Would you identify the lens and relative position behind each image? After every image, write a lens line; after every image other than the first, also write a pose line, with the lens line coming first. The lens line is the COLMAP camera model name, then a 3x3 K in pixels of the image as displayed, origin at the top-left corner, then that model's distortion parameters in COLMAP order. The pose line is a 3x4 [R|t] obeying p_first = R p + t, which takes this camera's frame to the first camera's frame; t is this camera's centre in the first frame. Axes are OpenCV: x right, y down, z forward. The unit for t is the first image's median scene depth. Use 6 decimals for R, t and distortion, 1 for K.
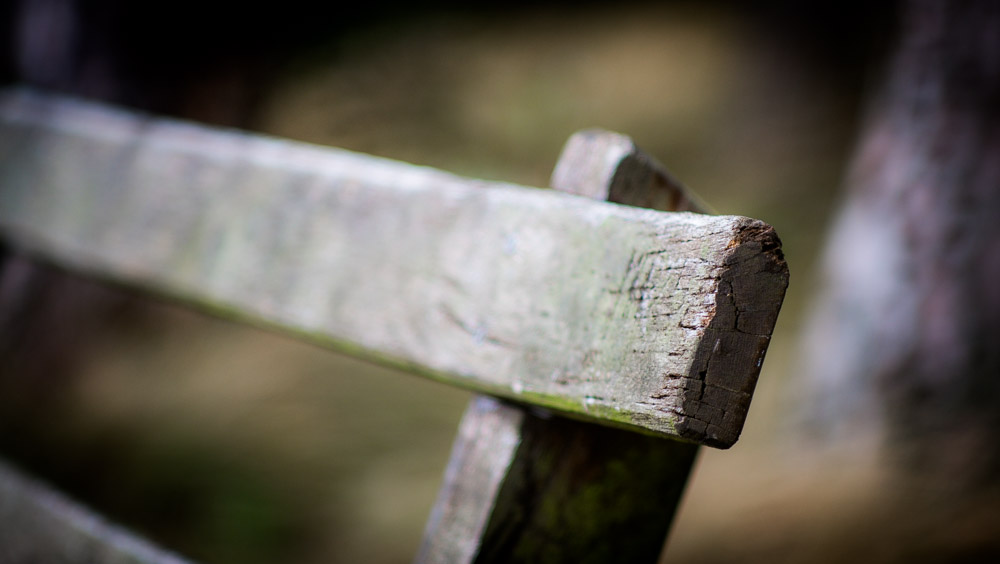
lens RADIAL K [[4643.9, 0, 499.9], [0, 4643.9, 282.0], [0, 0, 1]] dist [0.109218, 0.000000]
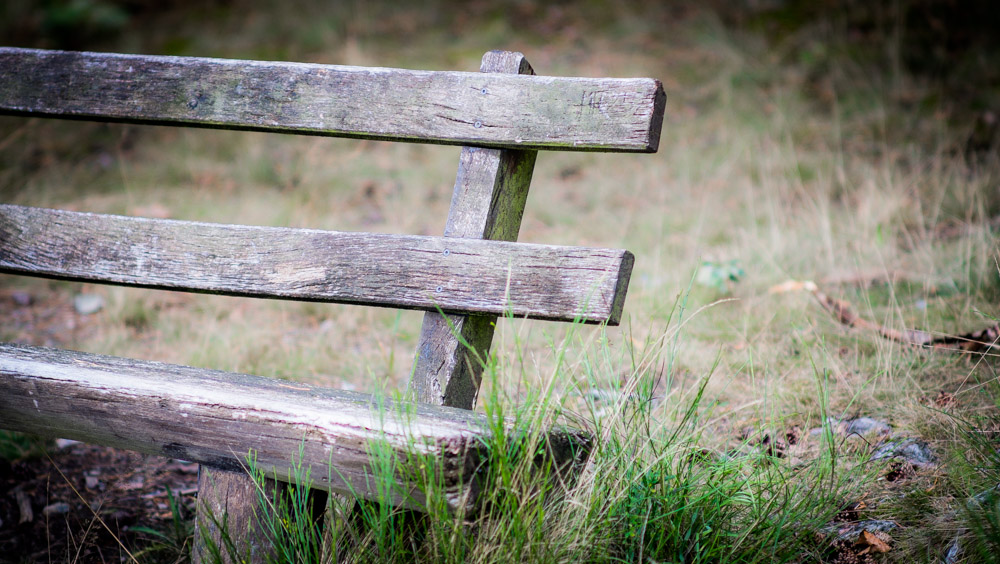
lens RADIAL K [[4643.9, 0, 500.0], [0, 4643.9, 281.9], [0, 0, 1]] dist [0.109218, 0.000000]
pose [[0.801256, -0.079186, 0.593058, -1.732623], [0.050712, 0.996625, 0.064556, -0.077298], [-0.596169, -0.021651, 0.802567, -1.318122]]
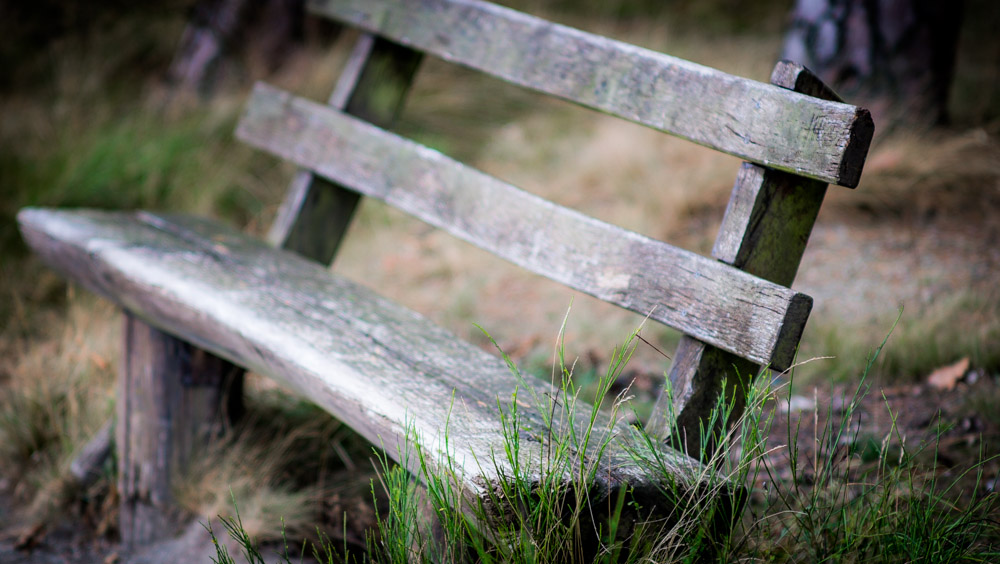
lens RADIAL K [[4643.9, 0, 500.0], [0, 4643.9, 282.2], [0, 0, 1]] dist [0.109218, 0.000000]
pose [[0.998990, -0.024665, 0.037562, -0.253287], [0.020894, 0.994998, 0.097682, -0.174129], [-0.039783, -0.096798, 0.994509, -1.675915]]
